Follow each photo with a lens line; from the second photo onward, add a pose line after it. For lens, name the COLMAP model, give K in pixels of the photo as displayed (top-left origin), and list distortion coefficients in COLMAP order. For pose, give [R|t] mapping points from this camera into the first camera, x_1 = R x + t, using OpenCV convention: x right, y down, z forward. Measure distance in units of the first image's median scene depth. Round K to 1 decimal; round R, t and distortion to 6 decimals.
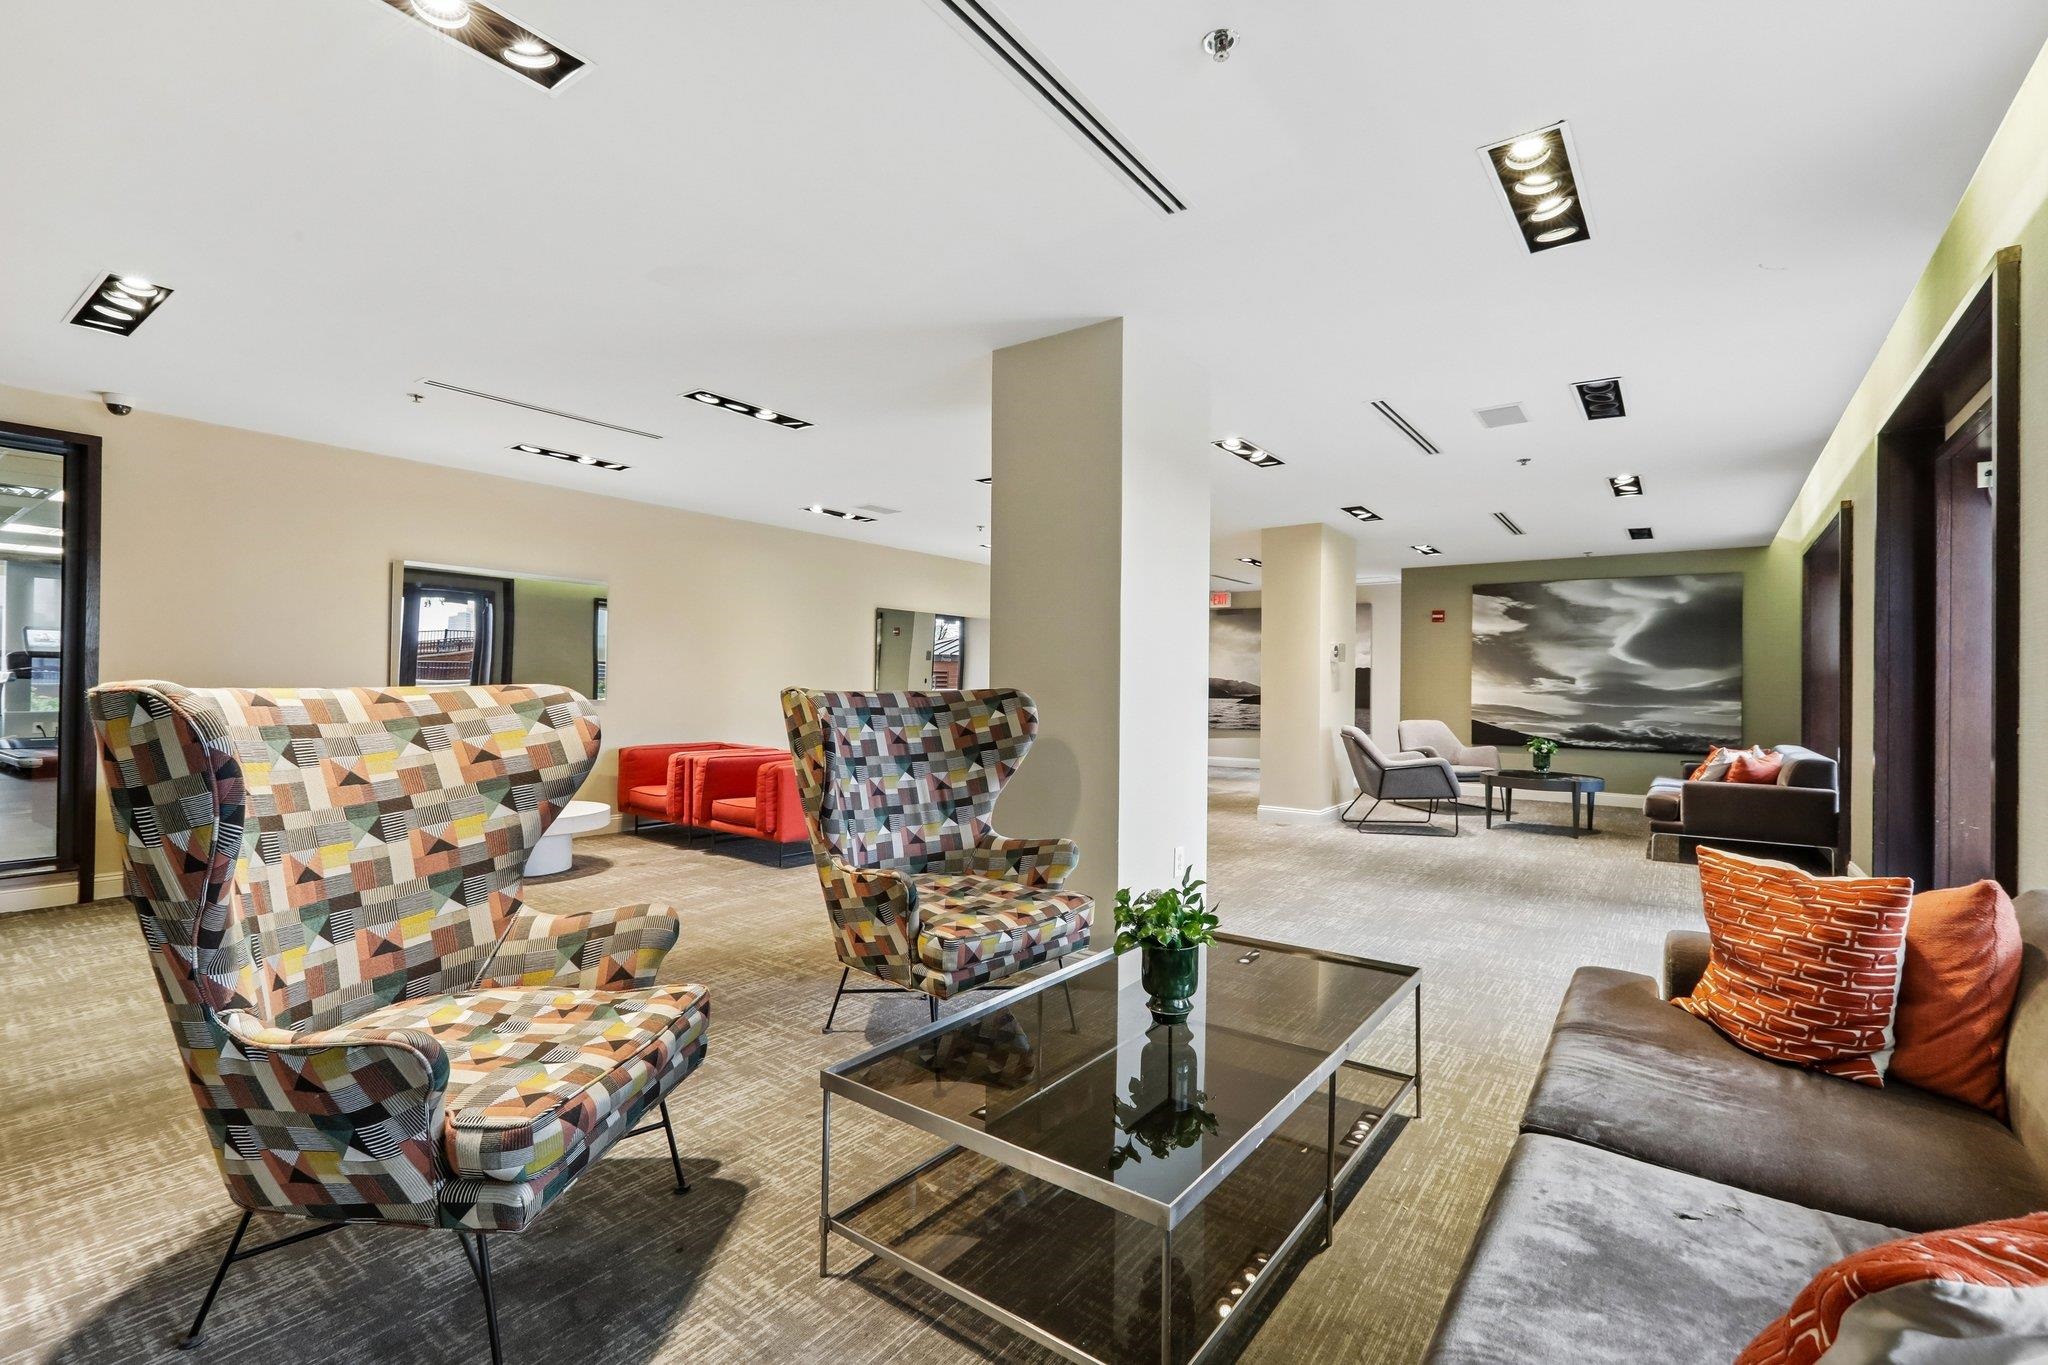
lens RADIAL K [[918.8, 0, 1028.9], [0, 918.8, 681.7], [0, 0, 1]] dist [0.001085, 0.000170]
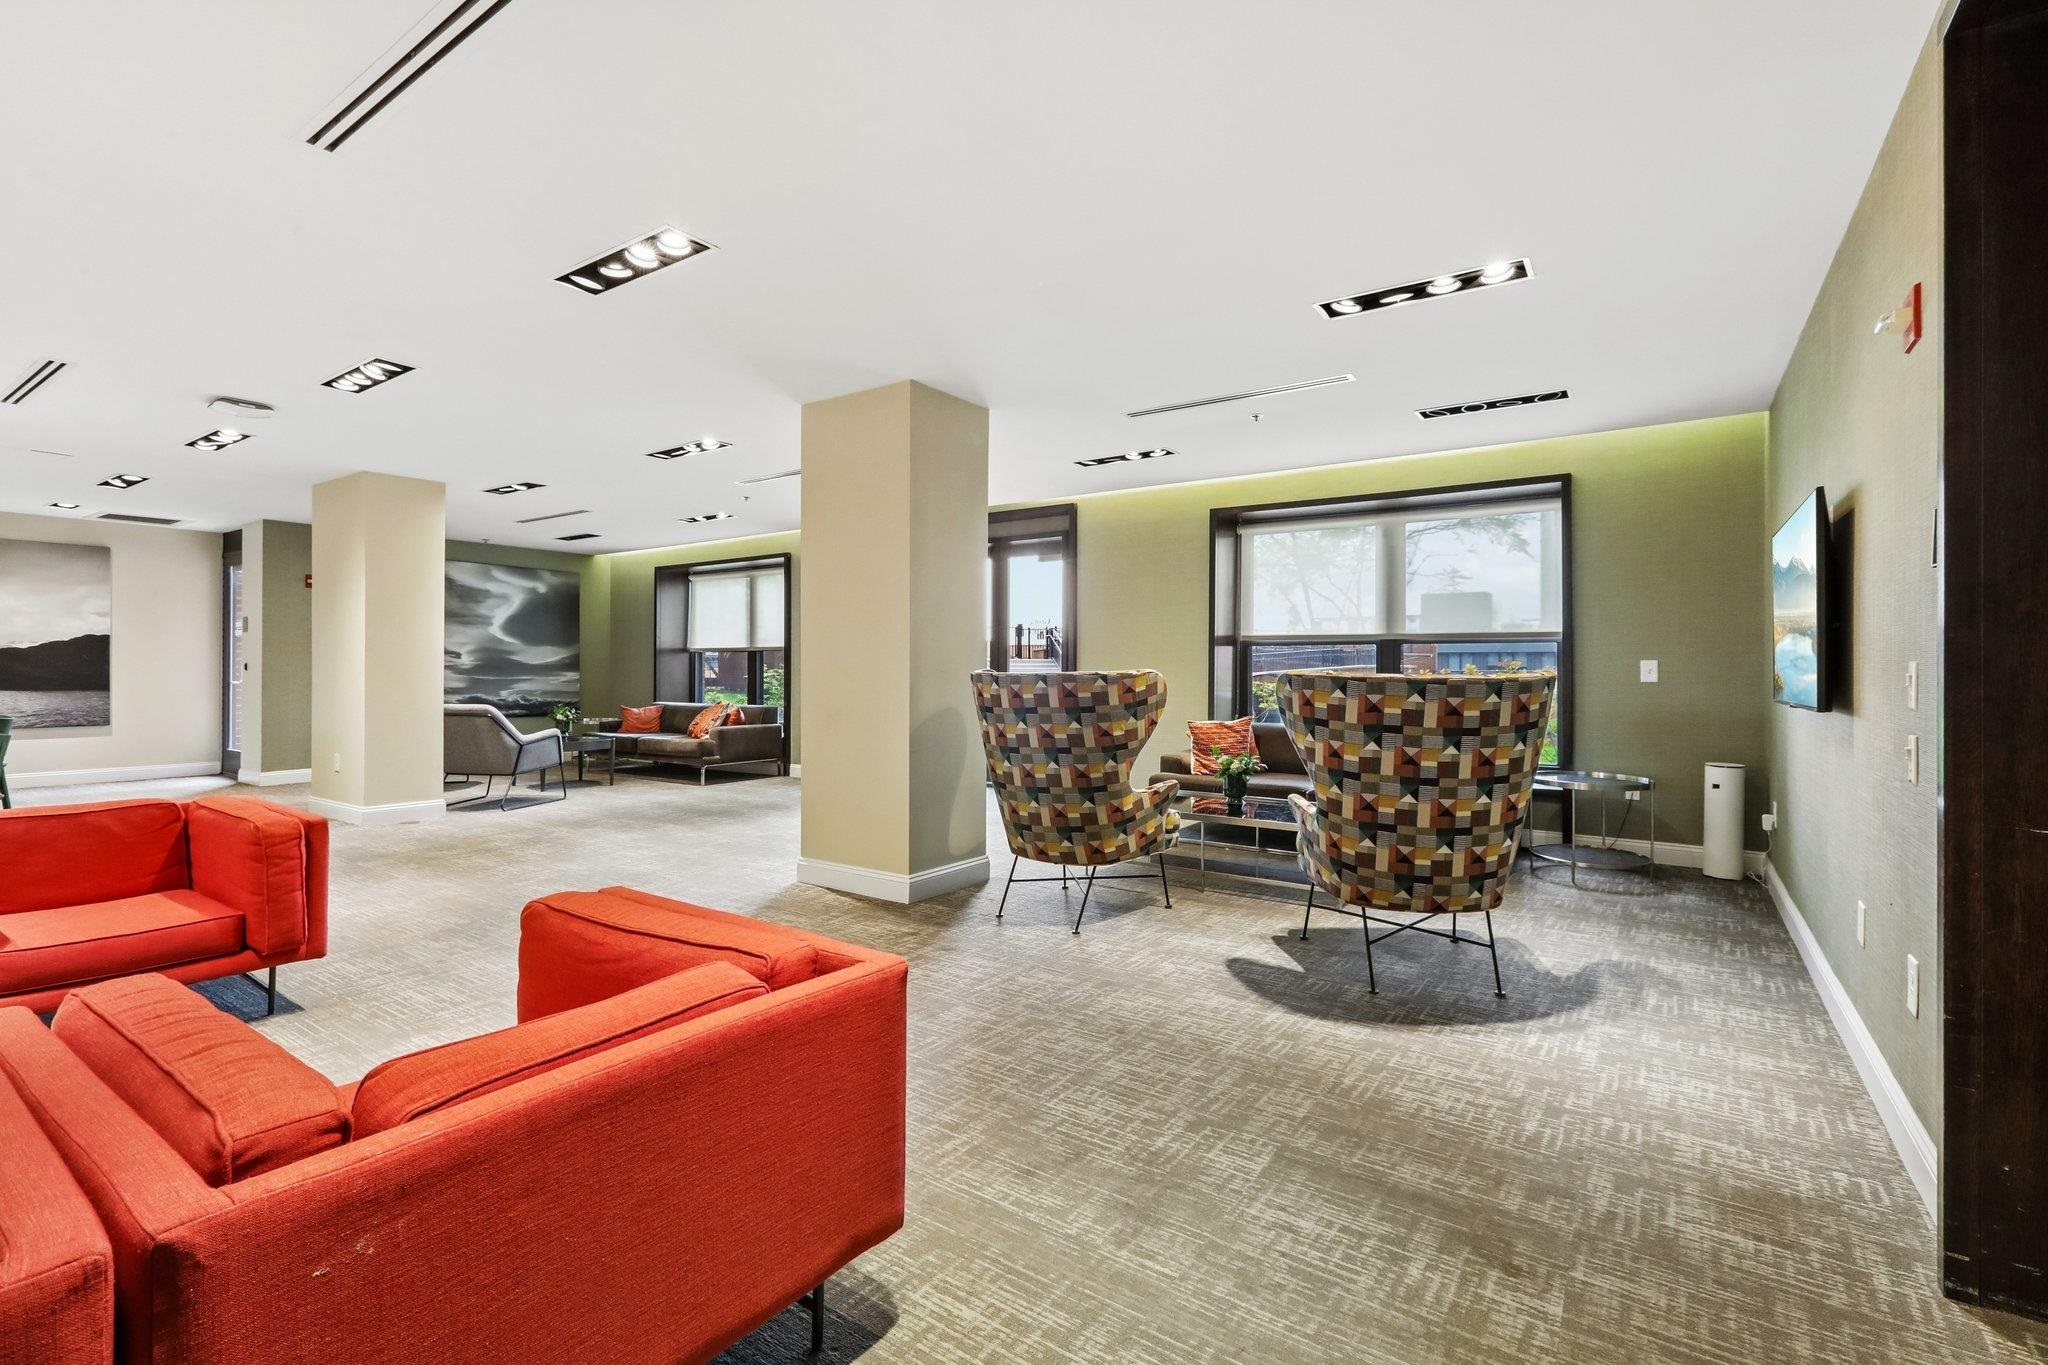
lens RADIAL K [[918.8, 0, 1034.2], [0, 918.8, 675.3], [0, 0, 1]] dist [0.001085, 0.000170]
pose [[-0.031667, -0.018761, 0.999322, -0.532561], [-0.008746, 0.999791, 0.018493, -0.003859], [-0.999460, -0.008155, -0.031825, 0.385848]]
